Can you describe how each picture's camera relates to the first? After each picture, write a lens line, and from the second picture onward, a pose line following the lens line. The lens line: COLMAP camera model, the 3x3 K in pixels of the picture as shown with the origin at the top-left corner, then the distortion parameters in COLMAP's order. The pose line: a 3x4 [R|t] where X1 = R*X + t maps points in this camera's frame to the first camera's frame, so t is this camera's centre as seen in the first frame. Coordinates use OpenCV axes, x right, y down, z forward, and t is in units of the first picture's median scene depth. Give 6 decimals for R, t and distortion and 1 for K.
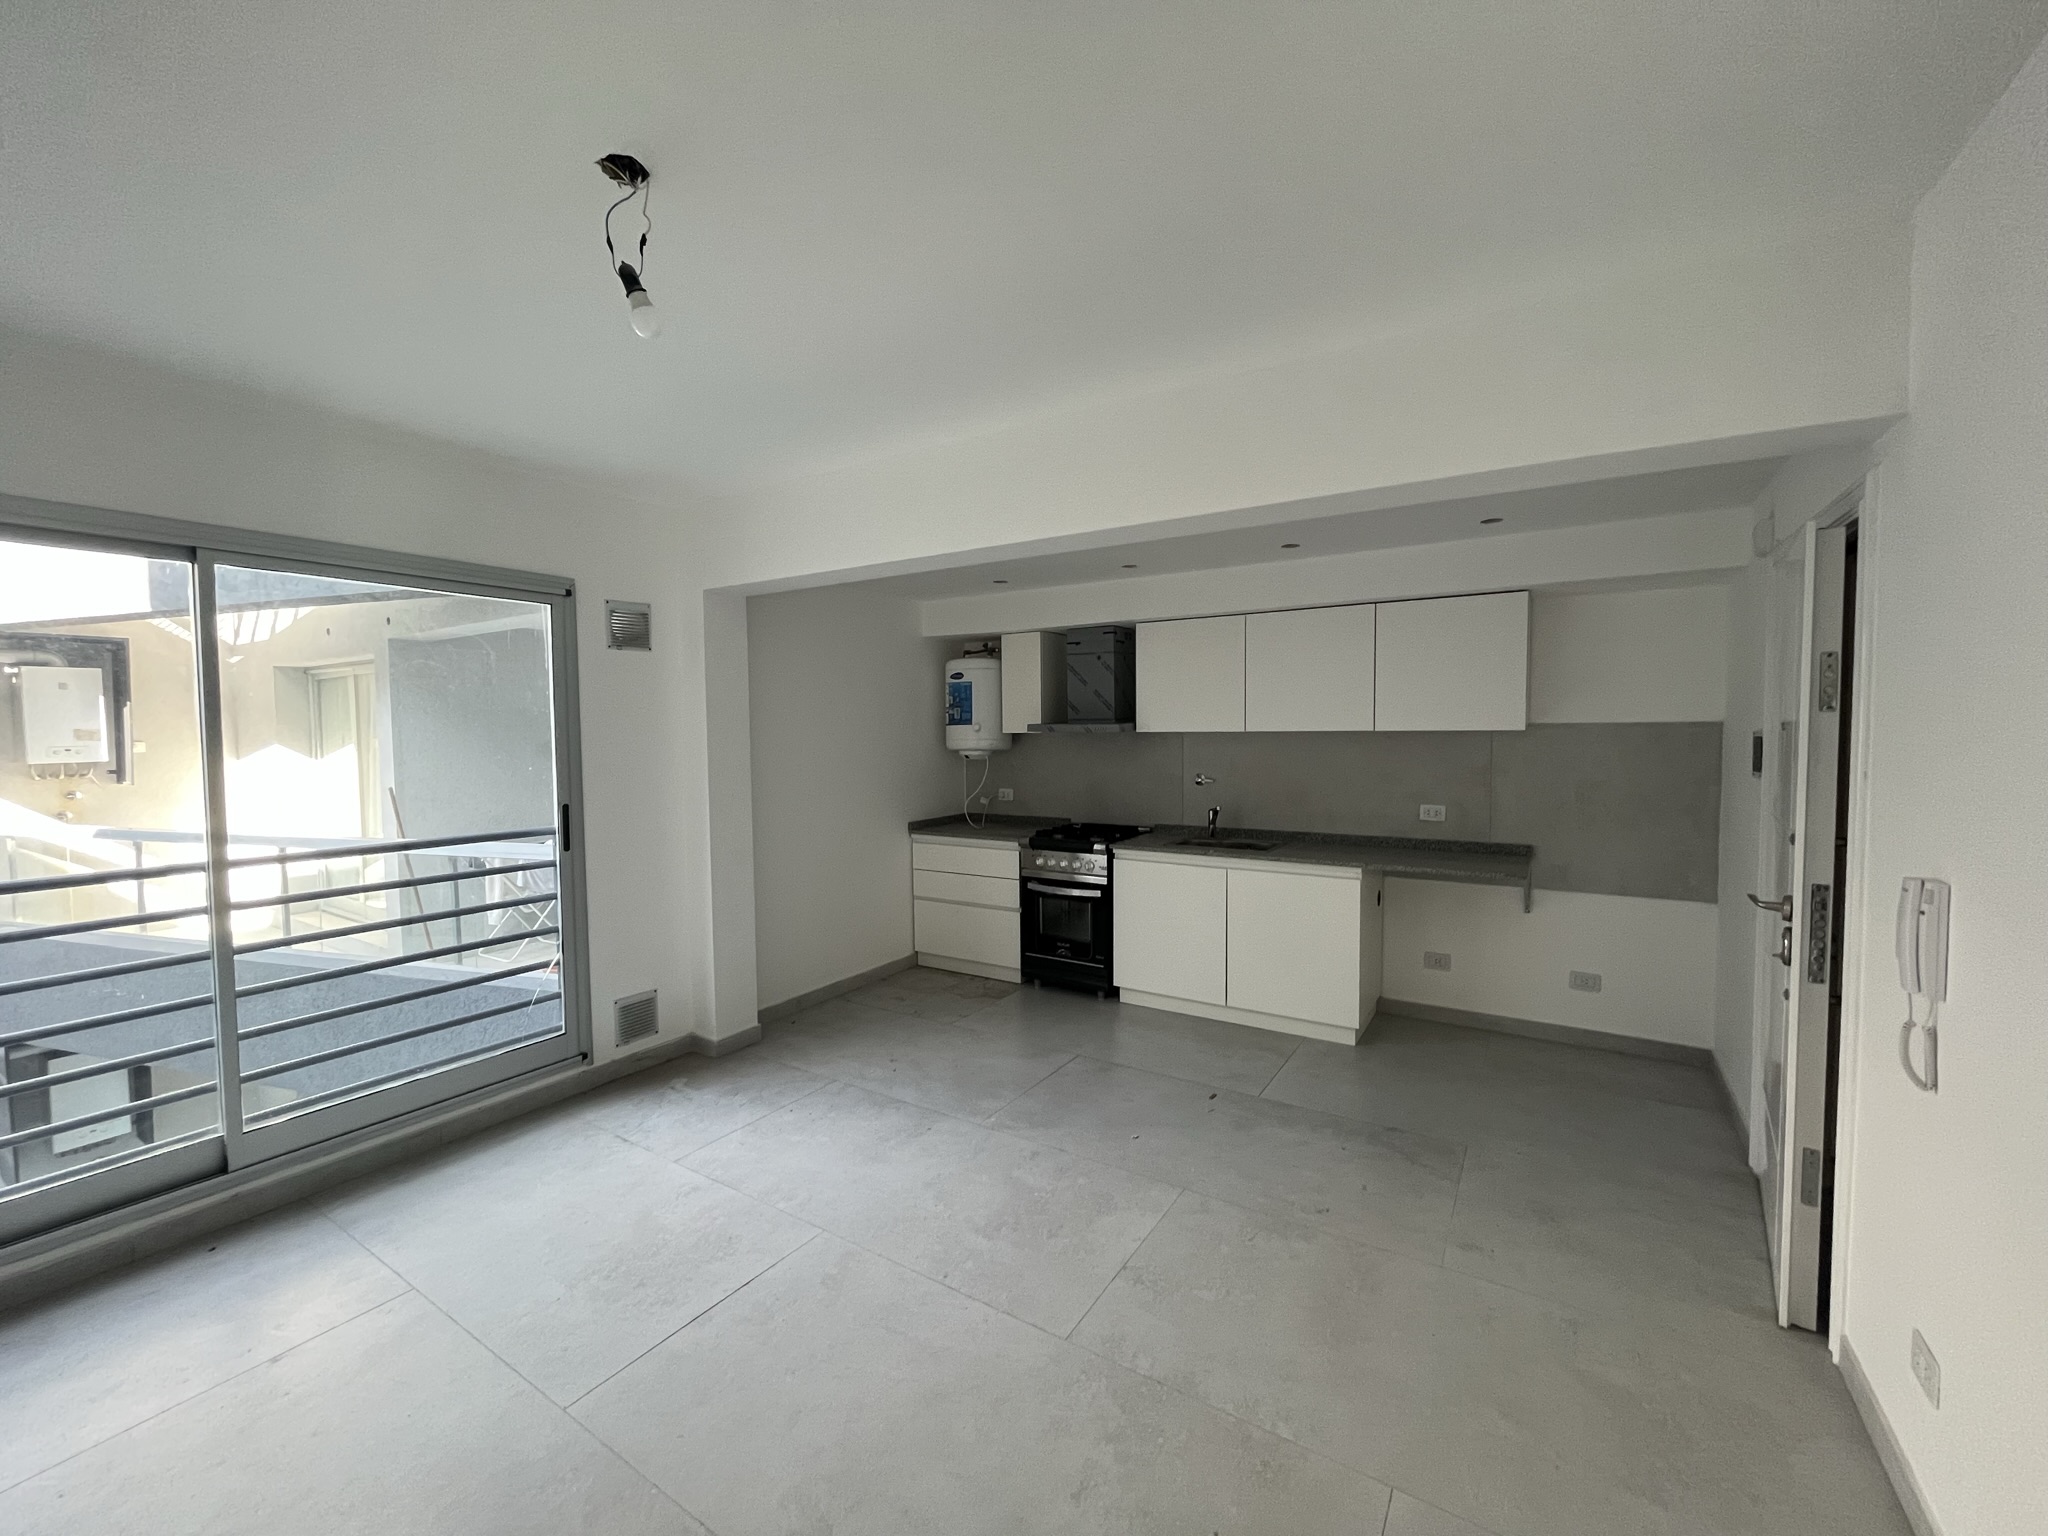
lens RADIAL K [[825.0, 0, 1023.5], [0, 825.0, 770.4], [0, 0, 1]] dist [-0.001477, -0.004342]
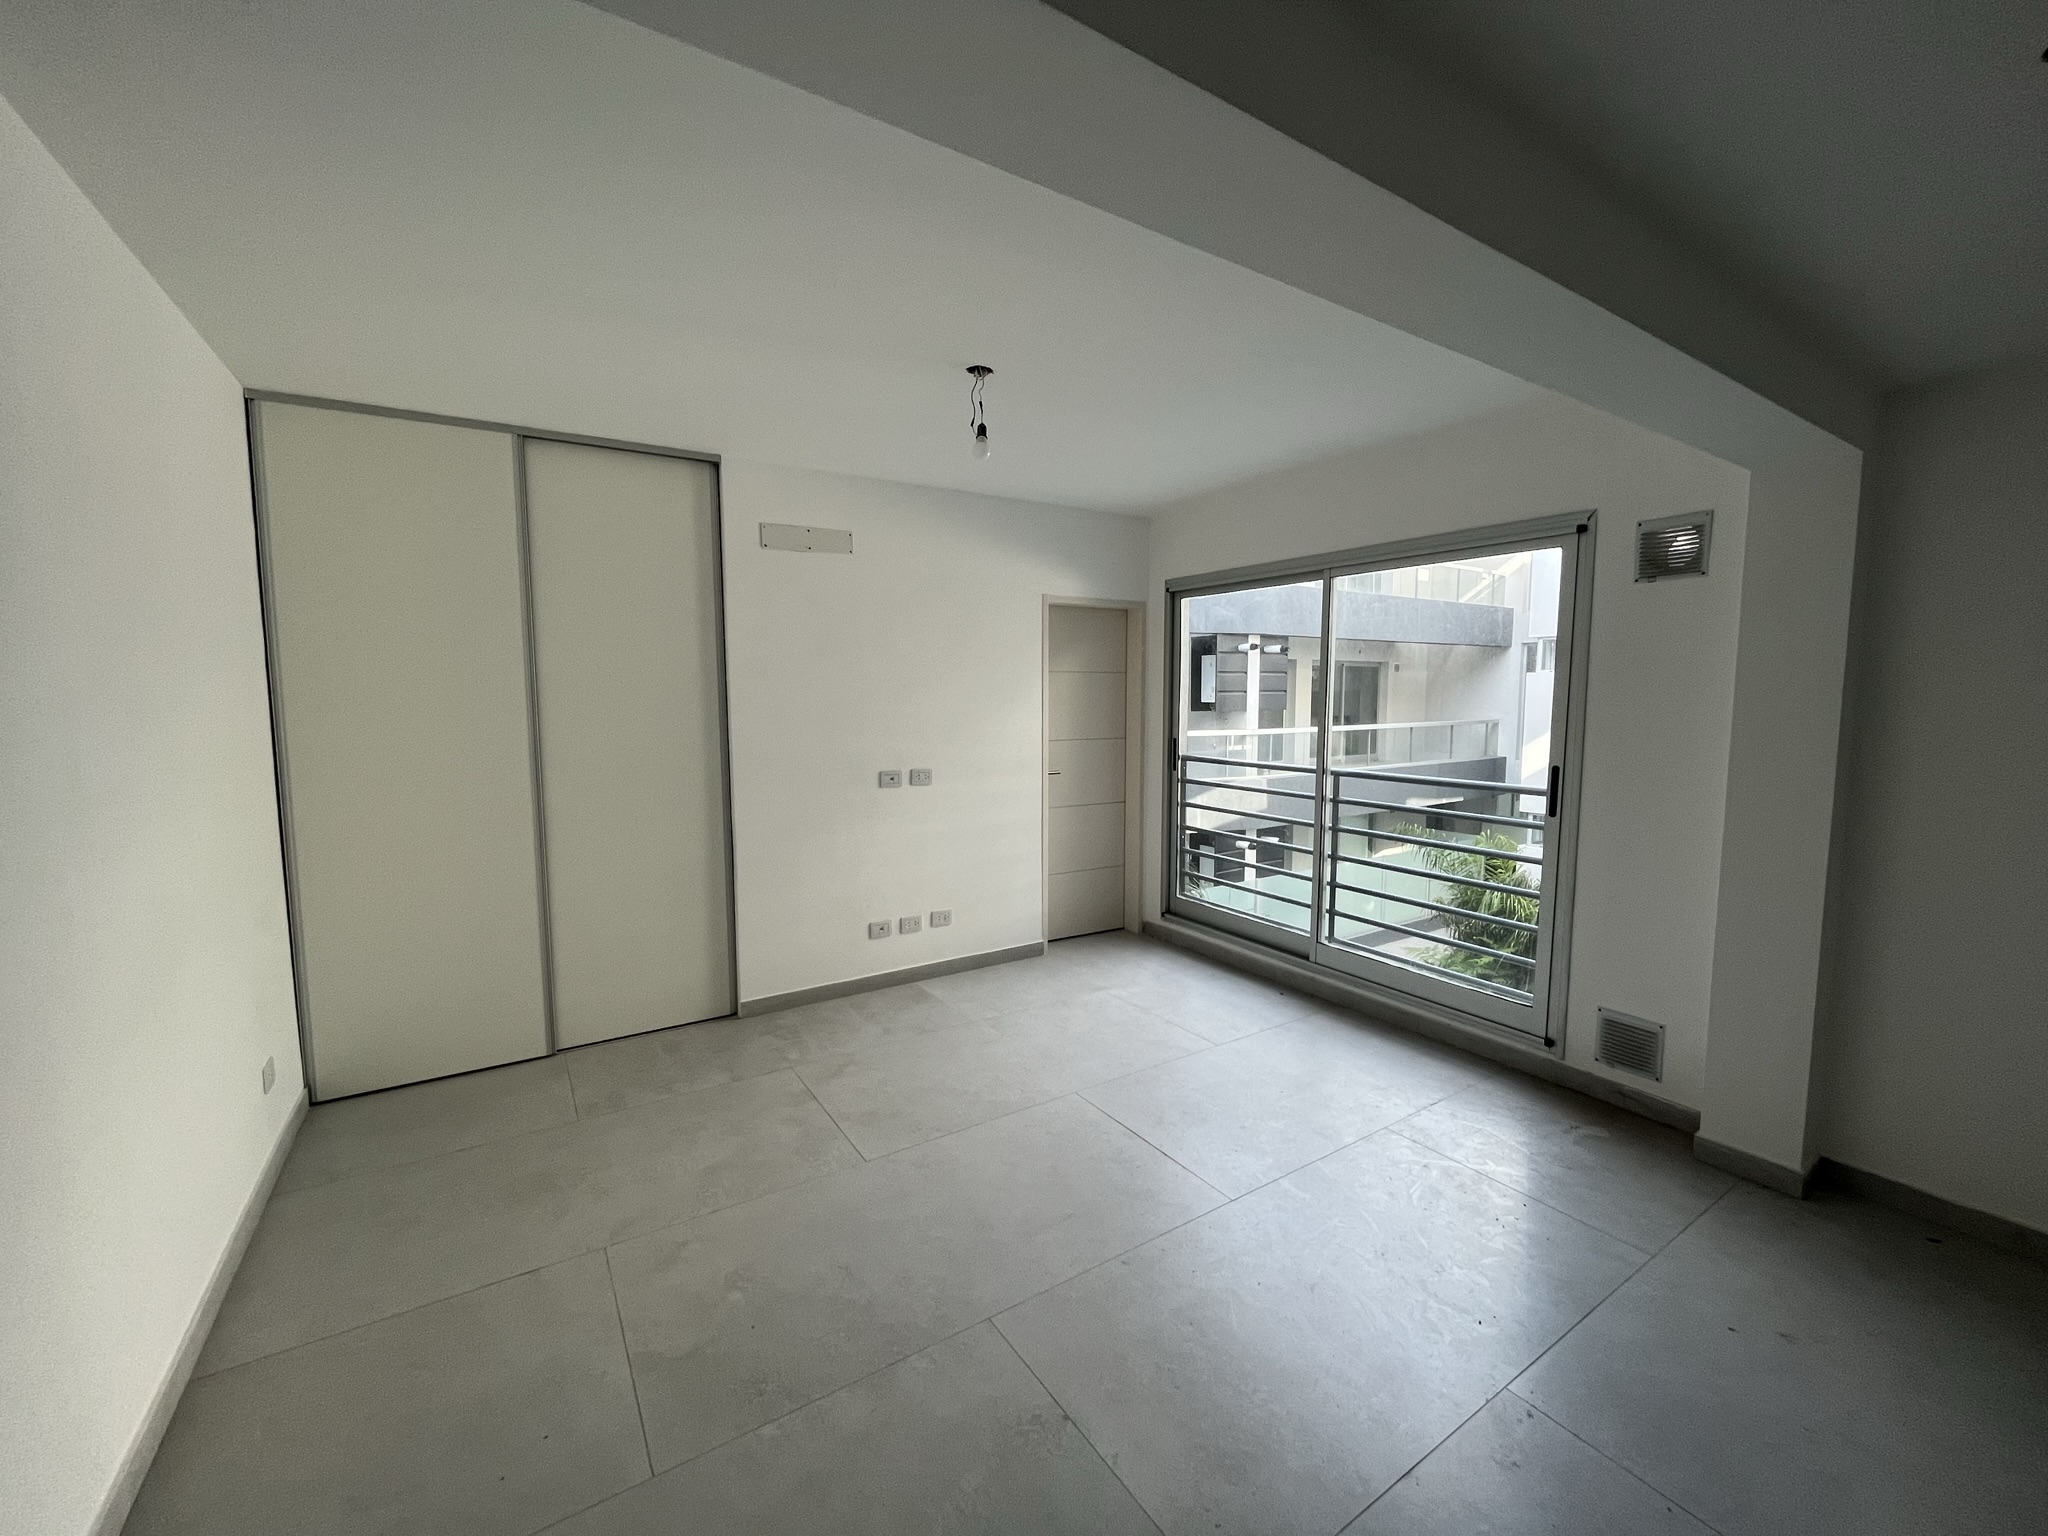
lens RADIAL K [[825.0, 0, 1023.5], [0, 825.0, 770.4], [0, 0, 1]] dist [-0.001477, -0.004342]
pose [[-0.412733, 0.098936, -0.905463, 0.394560], [-0.038030, 0.991345, 0.125655, -0.035748], [0.910058, 0.086297, -0.405398, 0.636323]]
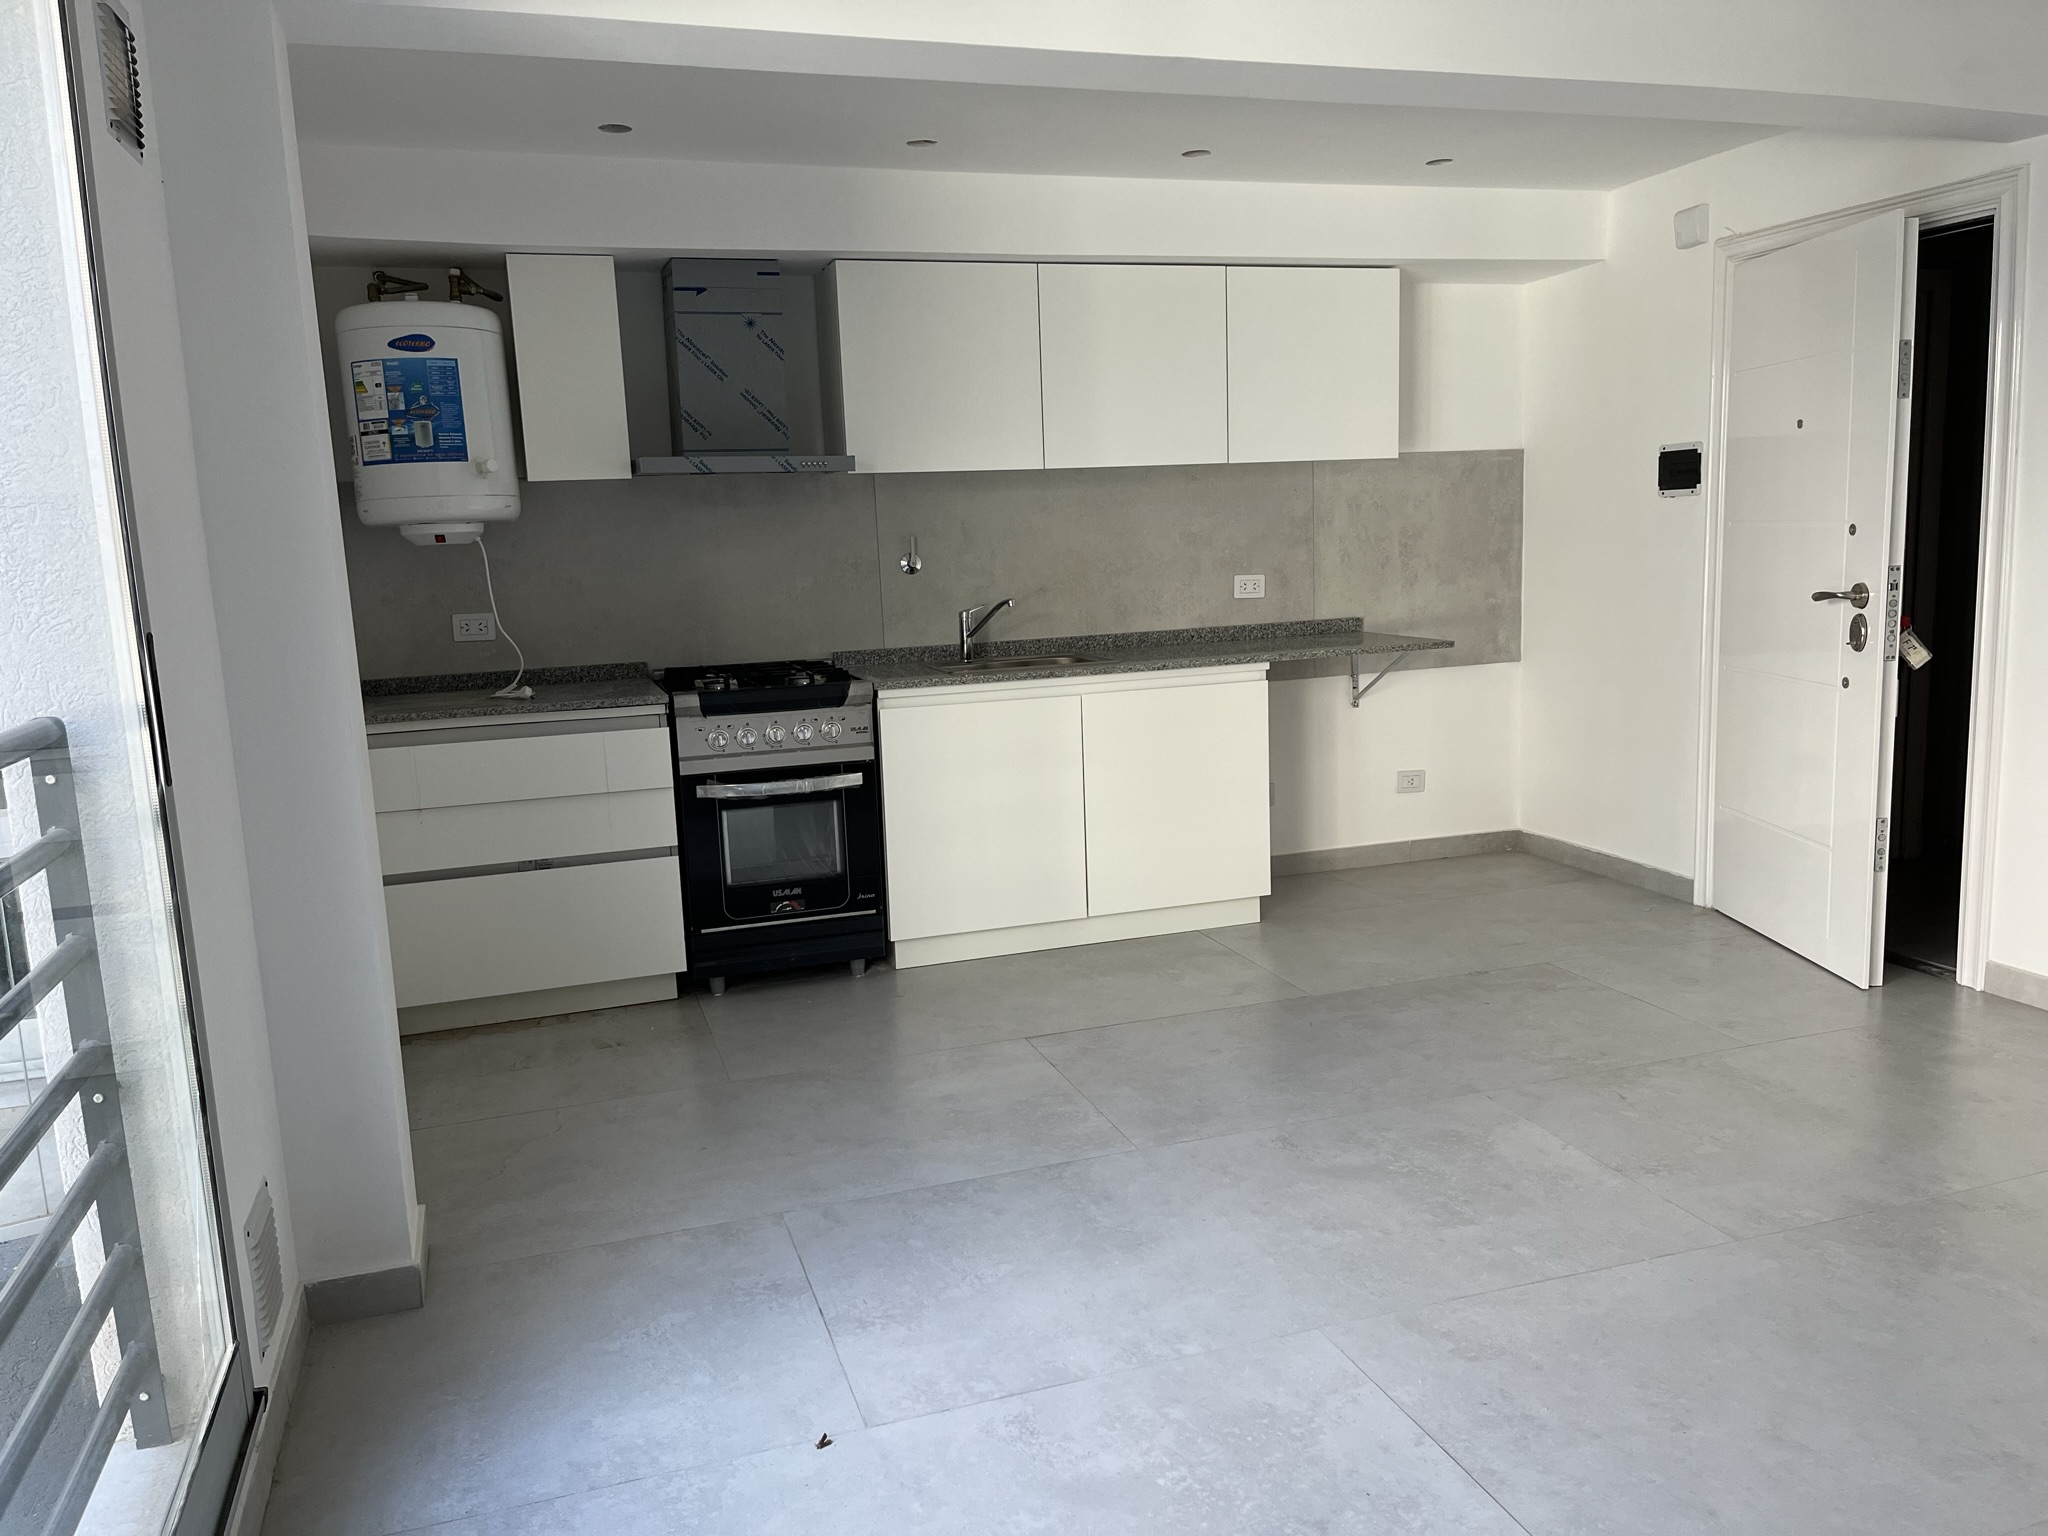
lens RADIAL K [[1550.6, 0, 1031.5], [0, 1550.6, 784.4], [0, 0, 1]] dist [0.070984, -0.093067]
pose [[0.625082, -0.143793, 0.767200, -0.617311], [0.071513, 0.989302, 0.127154, 0.034318], [-0.777276, -0.024617, 0.628678, 0.287486]]
